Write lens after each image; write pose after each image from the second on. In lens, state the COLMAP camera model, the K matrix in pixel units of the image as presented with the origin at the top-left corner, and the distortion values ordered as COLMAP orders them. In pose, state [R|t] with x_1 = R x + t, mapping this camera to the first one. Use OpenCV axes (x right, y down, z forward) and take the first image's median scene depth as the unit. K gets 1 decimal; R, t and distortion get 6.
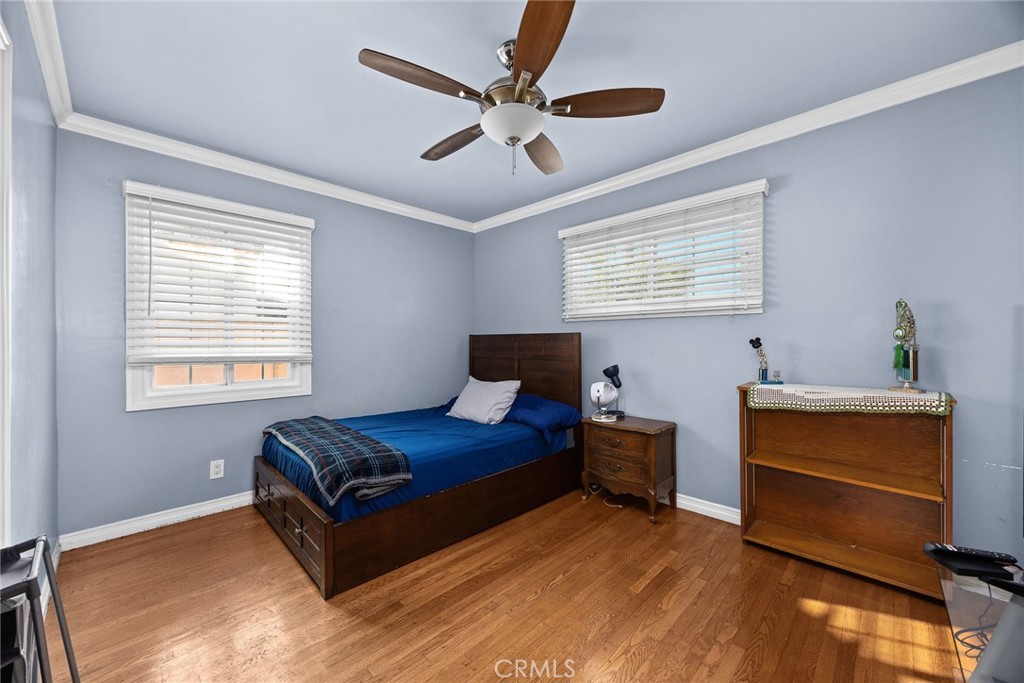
lens RADIAL K [[397.5, 0, 498.8], [0, 397.5, 345.4], [0, 0, 1]] dist [-0.000976, -0.000020]
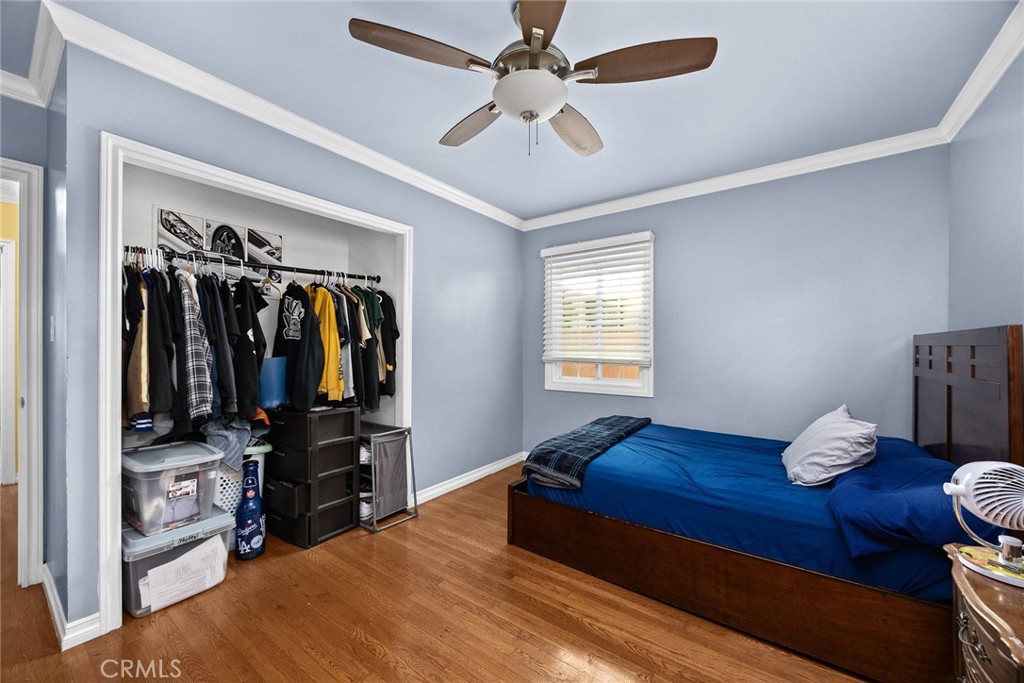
lens RADIAL K [[397.5, 0, 498.8], [0, 397.5, 345.4], [0, 0, 1]] dist [-0.000976, -0.000020]
pose [[0.137017, -0.001828, -0.990567, 0.640672], [-0.008548, 0.999959, -0.003028, -0.010446], [0.990532, 0.008882, 0.136996, 0.575093]]
